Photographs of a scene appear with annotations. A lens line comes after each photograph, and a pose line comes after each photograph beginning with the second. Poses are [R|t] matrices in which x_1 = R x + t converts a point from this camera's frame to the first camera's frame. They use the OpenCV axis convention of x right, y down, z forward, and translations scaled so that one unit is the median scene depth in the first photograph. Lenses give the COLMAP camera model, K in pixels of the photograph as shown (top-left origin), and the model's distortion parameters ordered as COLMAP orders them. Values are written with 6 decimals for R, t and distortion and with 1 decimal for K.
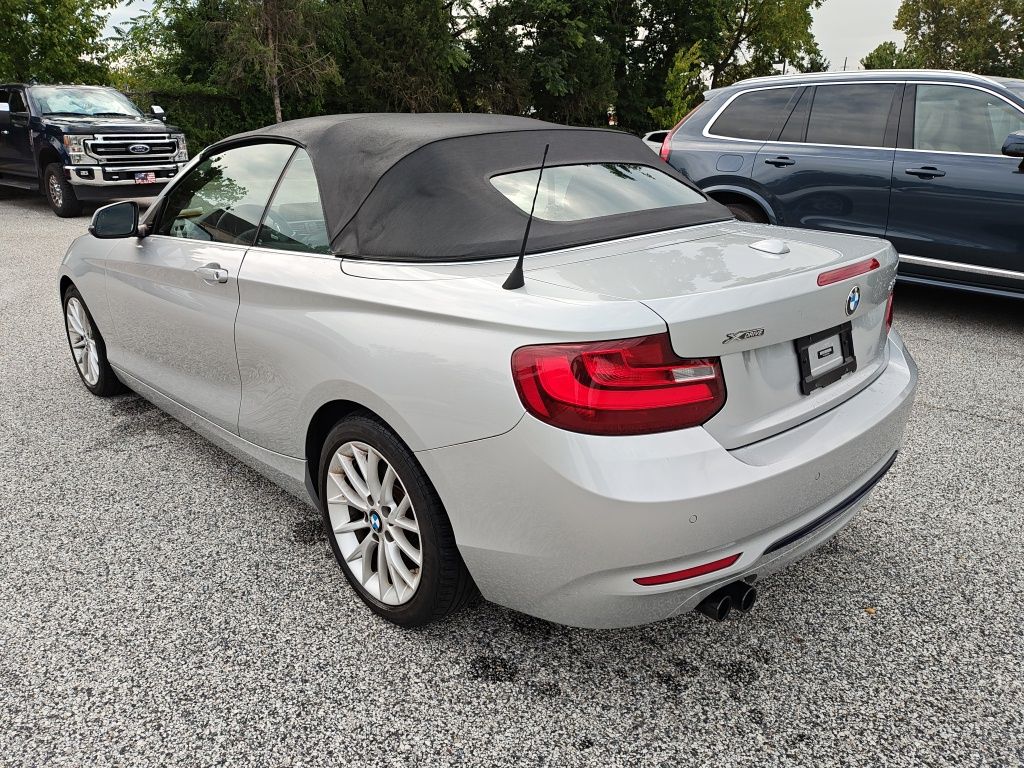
lens RADIAL K [[768.5, 0, 511.1], [0, 768.5, 370.2], [0, 0, 1]] dist [0.002725, -0.009142]
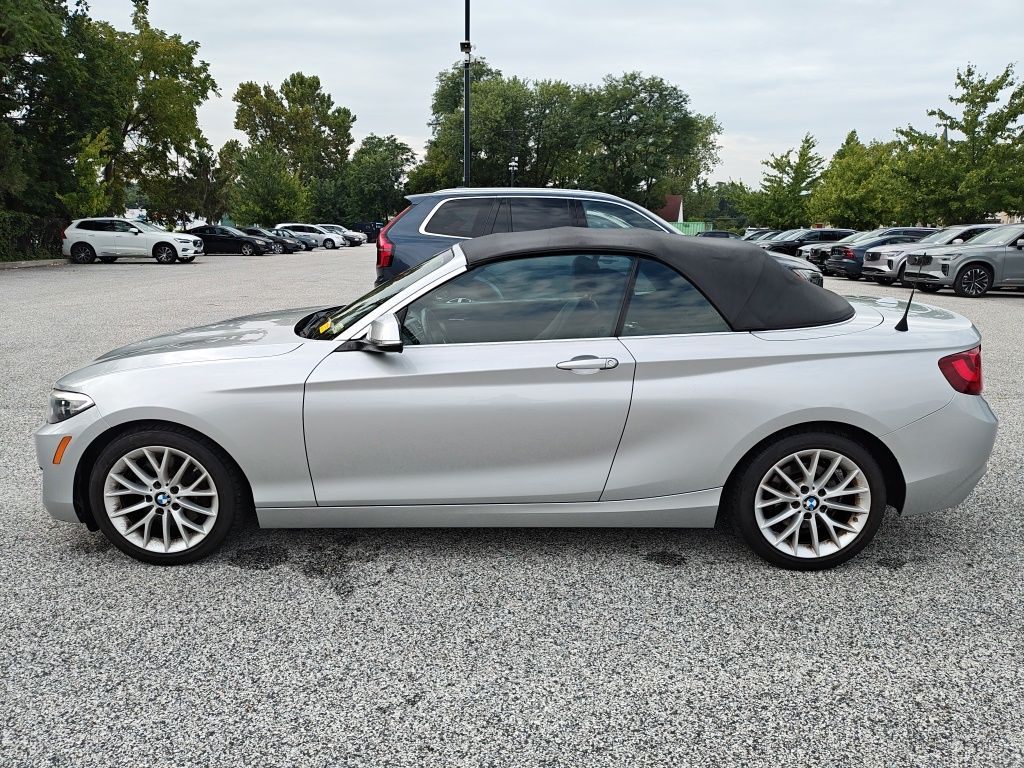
lens RADIAL K [[775.2, 0, 512.2], [0, 775.2, 350.5], [0, 0, 1]] dist [-0.000197, -0.007139]
pose [[0.674152, -0.110721, 0.730246, -1.469402], [0.204758, 0.977964, -0.040749, -0.130967], [-0.709643, 0.176995, 0.681968, 0.310135]]
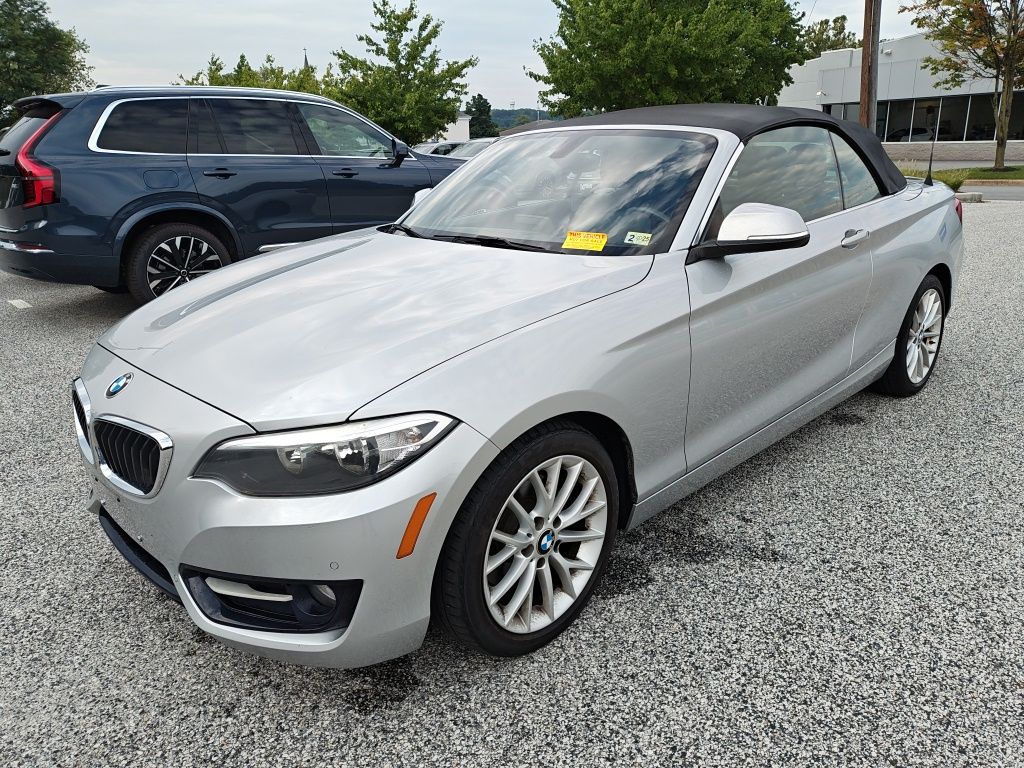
lens RADIAL K [[775.2, 0, 512.2], [0, 775.2, 350.5], [0, 0, 1]] dist [-0.000197, -0.007139]
pose [[-0.057300, -0.246038, 0.967565, -1.672436], [0.318116, 0.914141, 0.251292, -0.467983], [-0.946319, 0.322197, 0.025888, 1.671789]]
